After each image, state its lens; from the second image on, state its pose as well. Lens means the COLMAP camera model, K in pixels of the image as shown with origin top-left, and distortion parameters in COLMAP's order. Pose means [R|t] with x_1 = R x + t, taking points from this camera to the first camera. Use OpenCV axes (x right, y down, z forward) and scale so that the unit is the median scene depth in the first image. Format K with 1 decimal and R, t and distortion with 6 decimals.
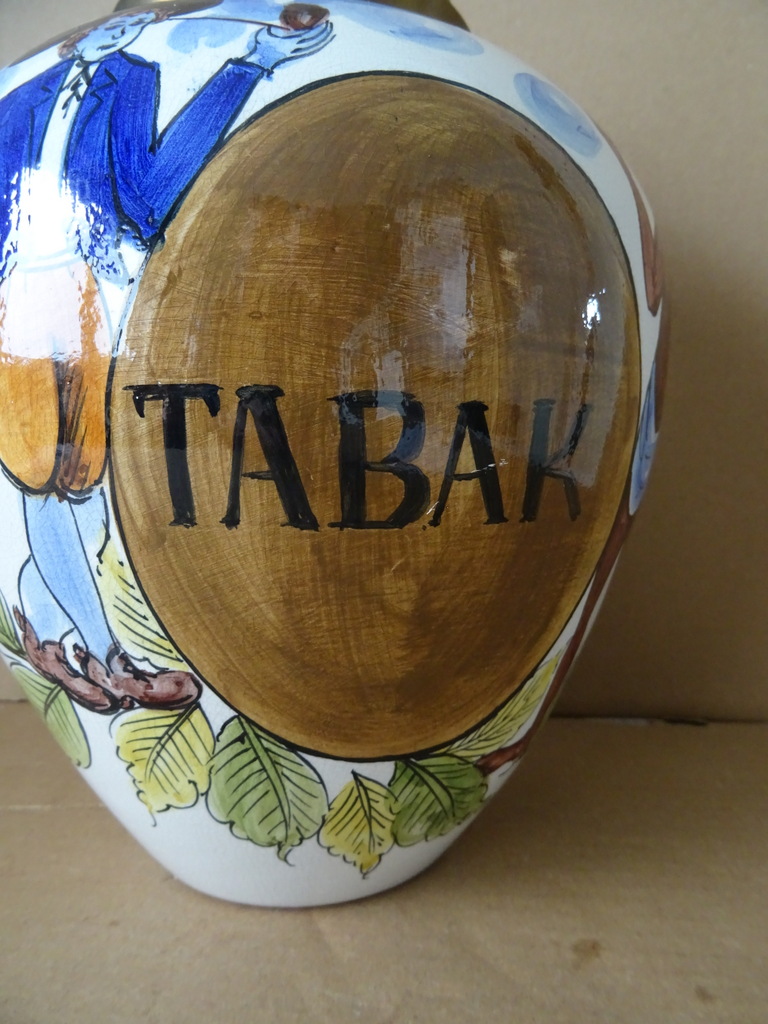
lens RADIAL K [[728.0, 0, 388.2], [0, 728.0, 518.4], [0, 0, 1]] dist [-0.006936, -0.009409]
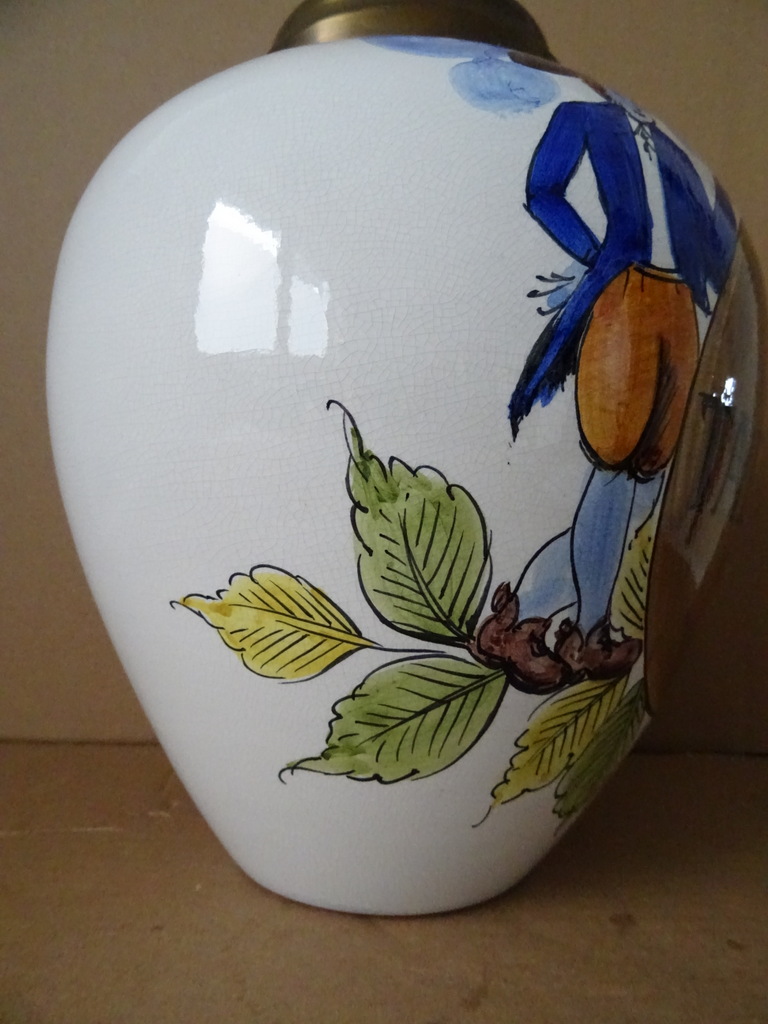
lens RADIAL K [[728.0, 0, 382.3], [0, 728.0, 512.9], [0, 0, 1]] dist [-0.006936, -0.009409]
pose [[0.709869, 0.089667, 0.698602, -1.513768], [-0.016814, 0.993738, -0.110463, 0.158907], [-0.704133, 0.066668, 0.706932, 0.499925]]
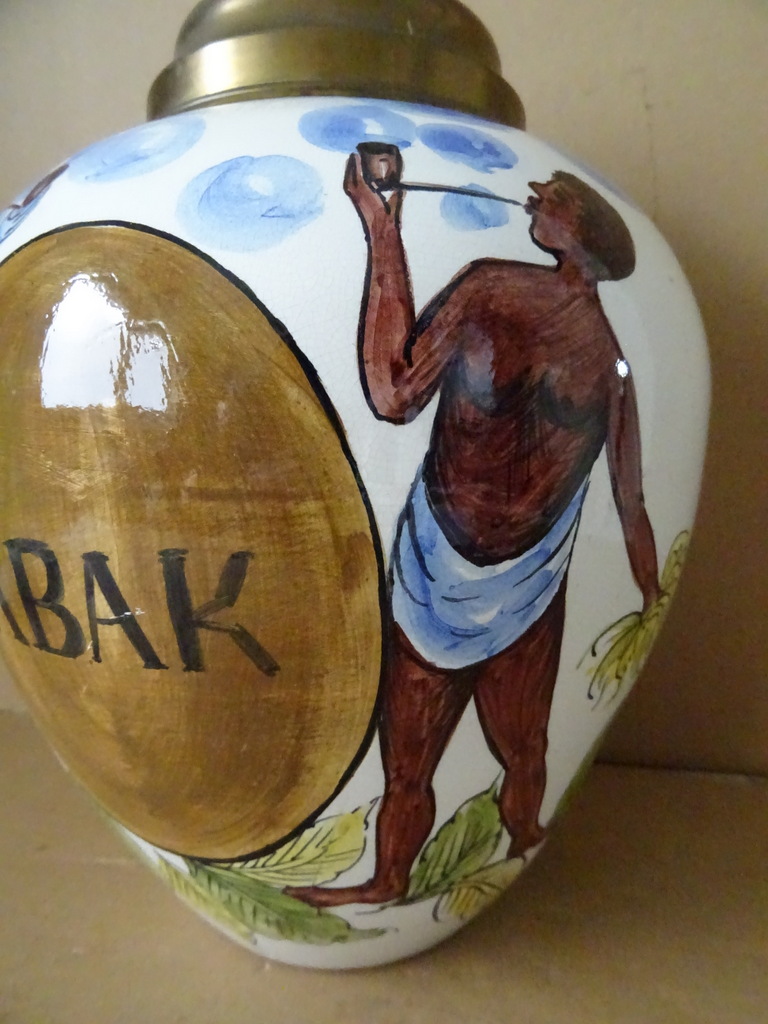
lens RADIAL K [[728.0, 0, 391.7], [0, 728.0, 511.1], [0, 0, 1]] dist [-0.006936, -0.009409]
pose [[0.723084, 0.076794, -0.686478, 1.100951], [-0.033351, 0.996523, 0.076348, -0.308370], [0.689954, -0.032311, 0.723132, 0.566224]]
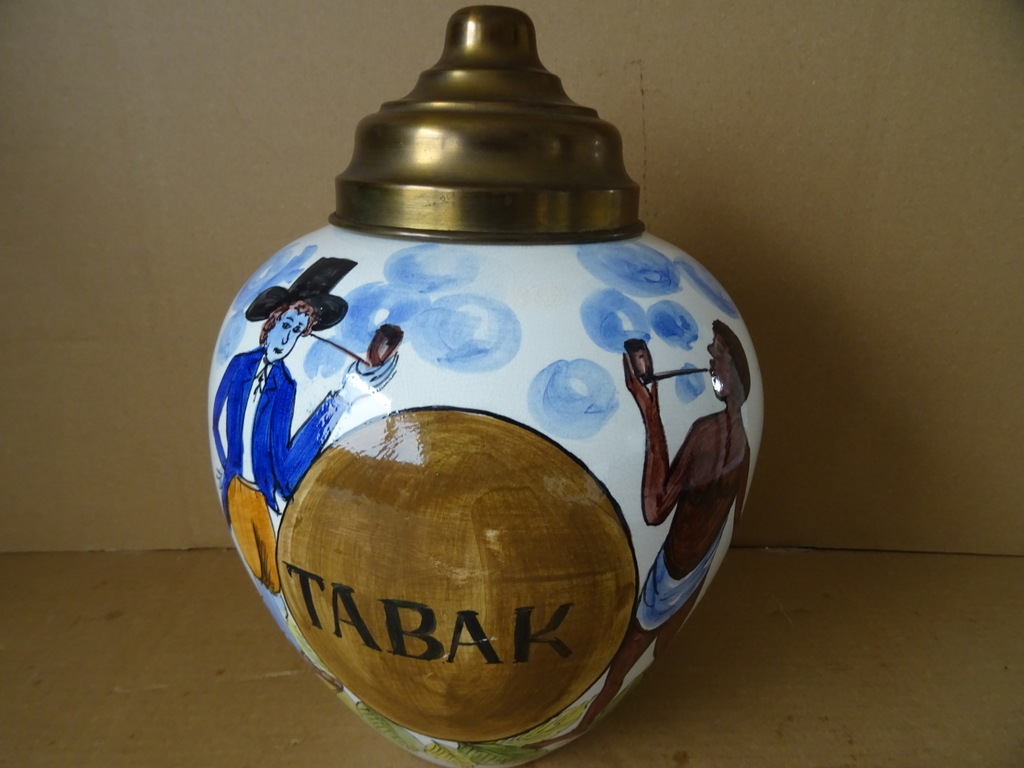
lens RADIAL K [[728.0, 0, 503.2], [0, 728.0, 381.6], [0, 0, 1]] dist [-0.006936, -0.009409]
pose [[0.908236, 0.166539, -0.383890, 0.714545], [-0.057337, 0.958268, 0.280062, -1.088992], [0.414511, -0.232352, 0.879882, -0.240191]]
